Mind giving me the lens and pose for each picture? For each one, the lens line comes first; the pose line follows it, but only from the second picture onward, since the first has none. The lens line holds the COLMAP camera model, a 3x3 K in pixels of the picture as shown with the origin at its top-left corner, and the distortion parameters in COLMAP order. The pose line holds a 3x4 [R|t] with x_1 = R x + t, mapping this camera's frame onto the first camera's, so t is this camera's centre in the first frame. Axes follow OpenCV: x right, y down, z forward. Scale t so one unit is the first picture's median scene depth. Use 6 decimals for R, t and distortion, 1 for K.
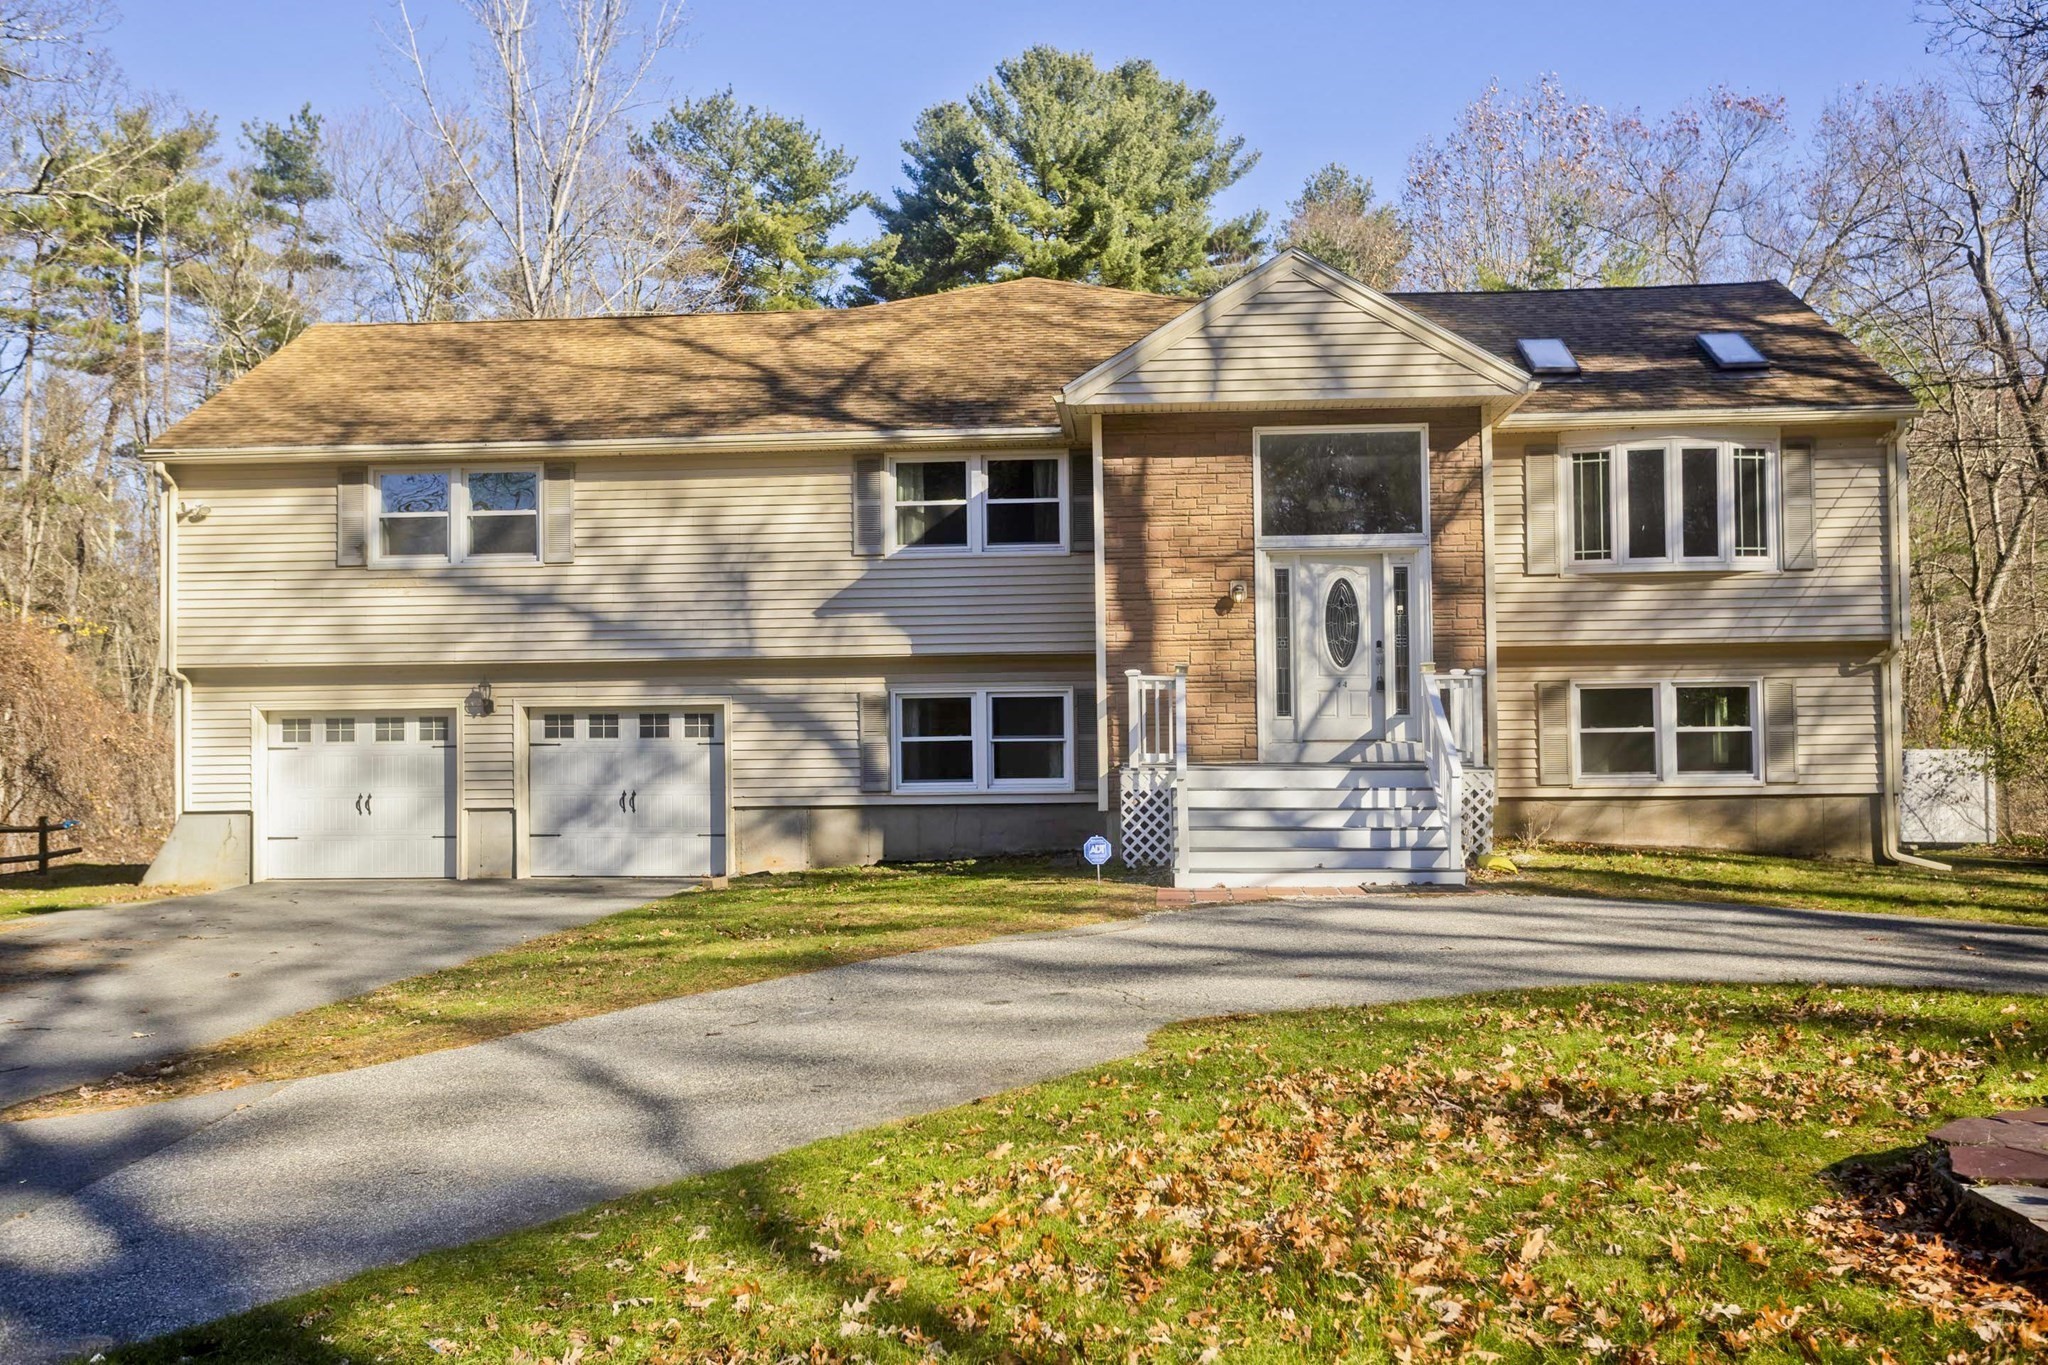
lens RADIAL K [[1832.9, 0, 1024.0], [0, 1832.9, 682.5], [0, 0, 1]] dist [0.002735, 0.005593]
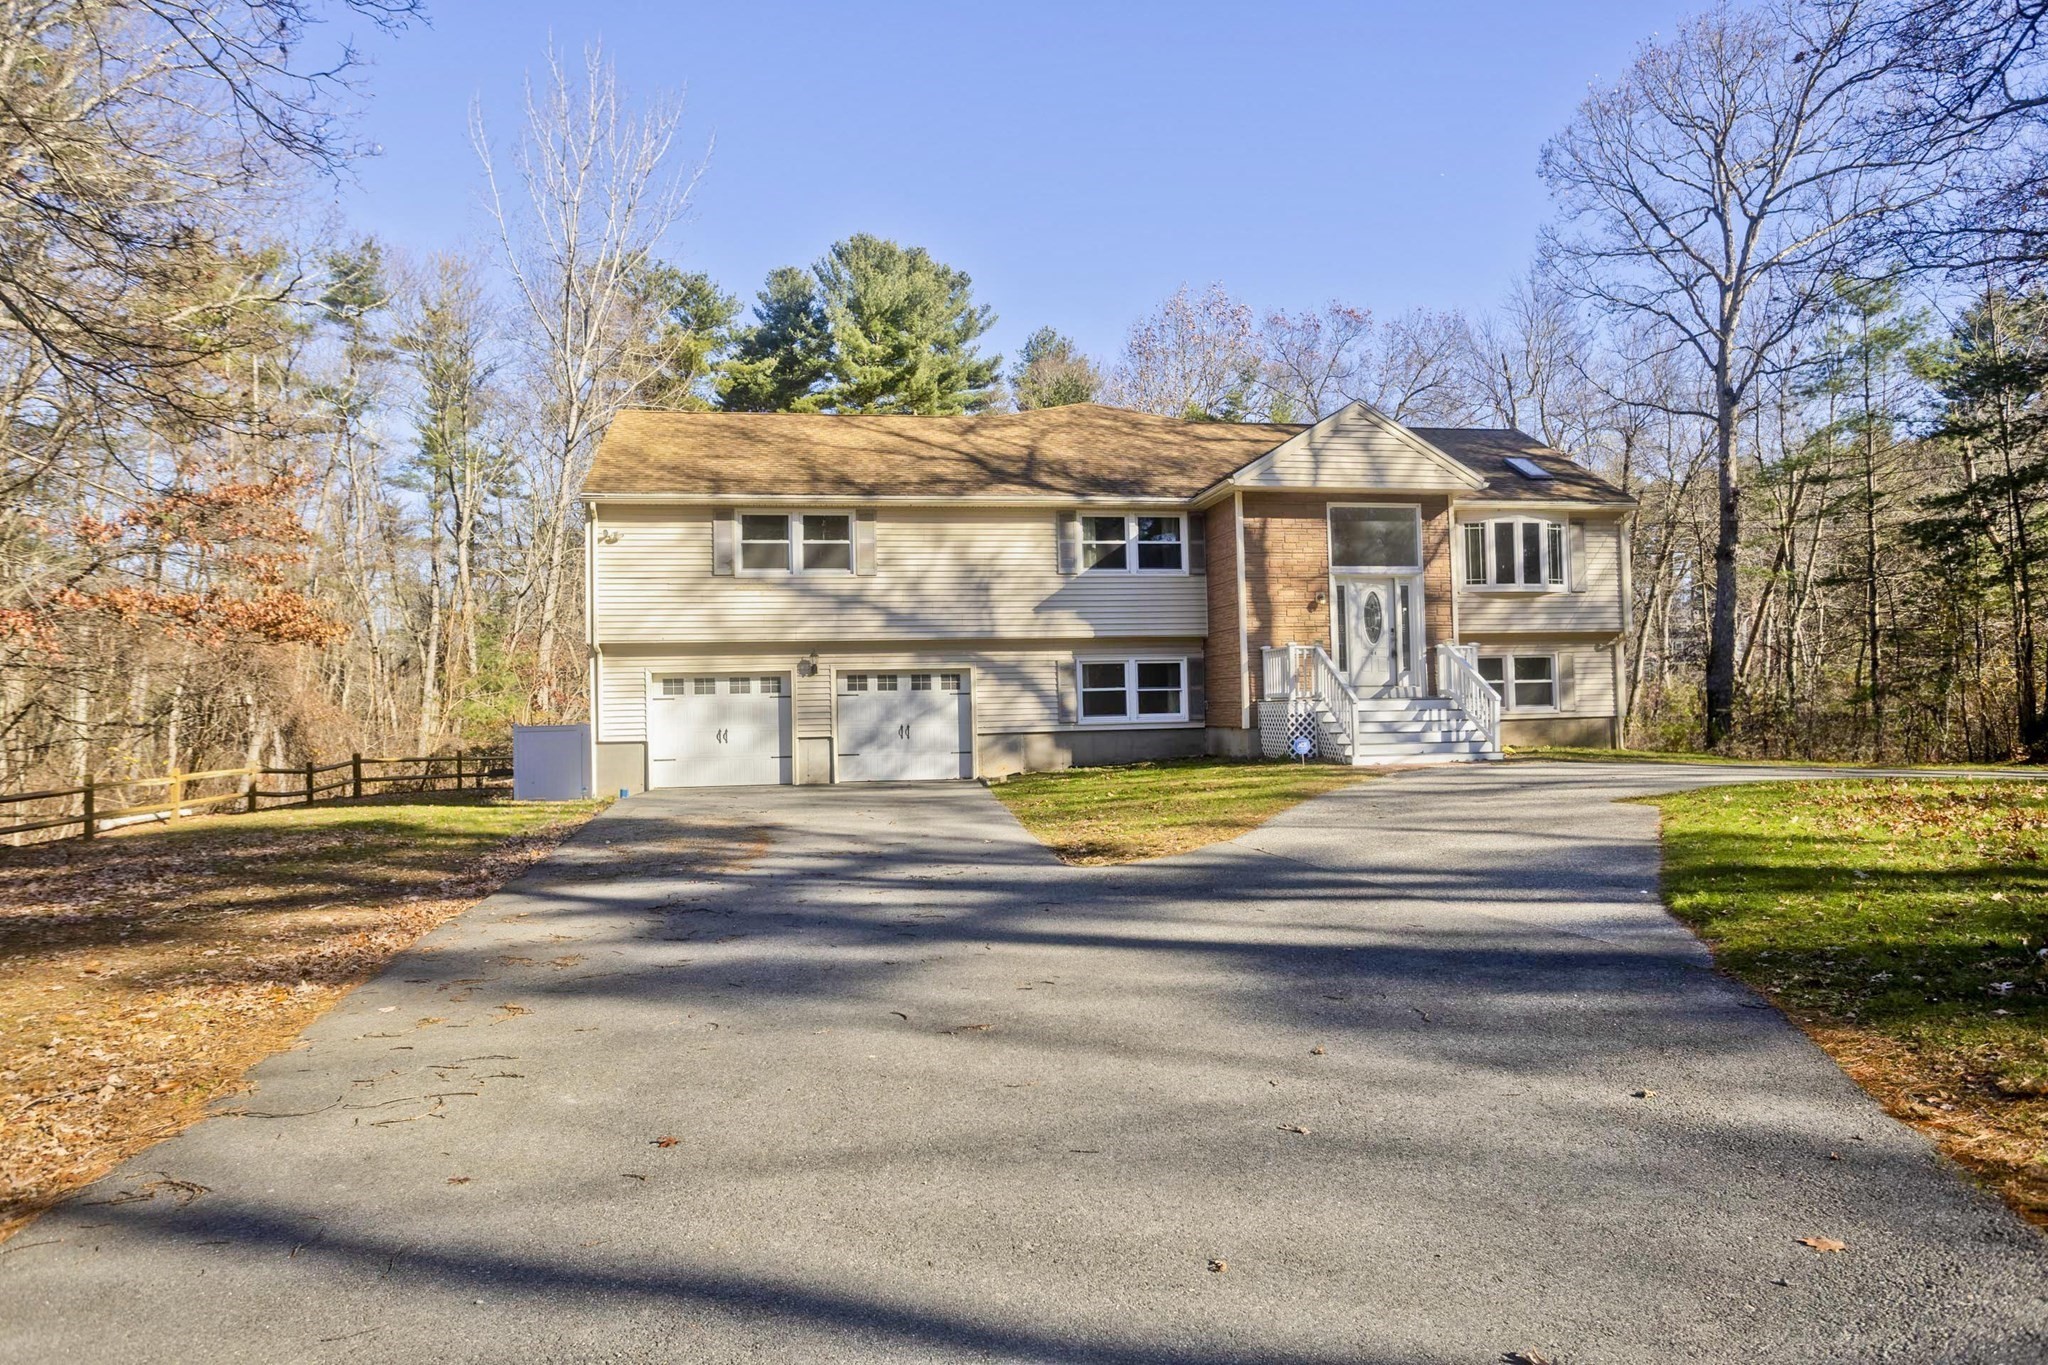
lens RADIAL K [[1318.6, 0, 1024.0], [0, 1318.6, 682.5], [0, 0, 1]] dist [-0.036903, 0.001108]
pose [[0.965590, -0.002652, 0.260055, -0.414725], [0.002985, 0.999995, -0.000886, 0.025457], [-0.260051, 0.001632, 0.965593, -0.095916]]
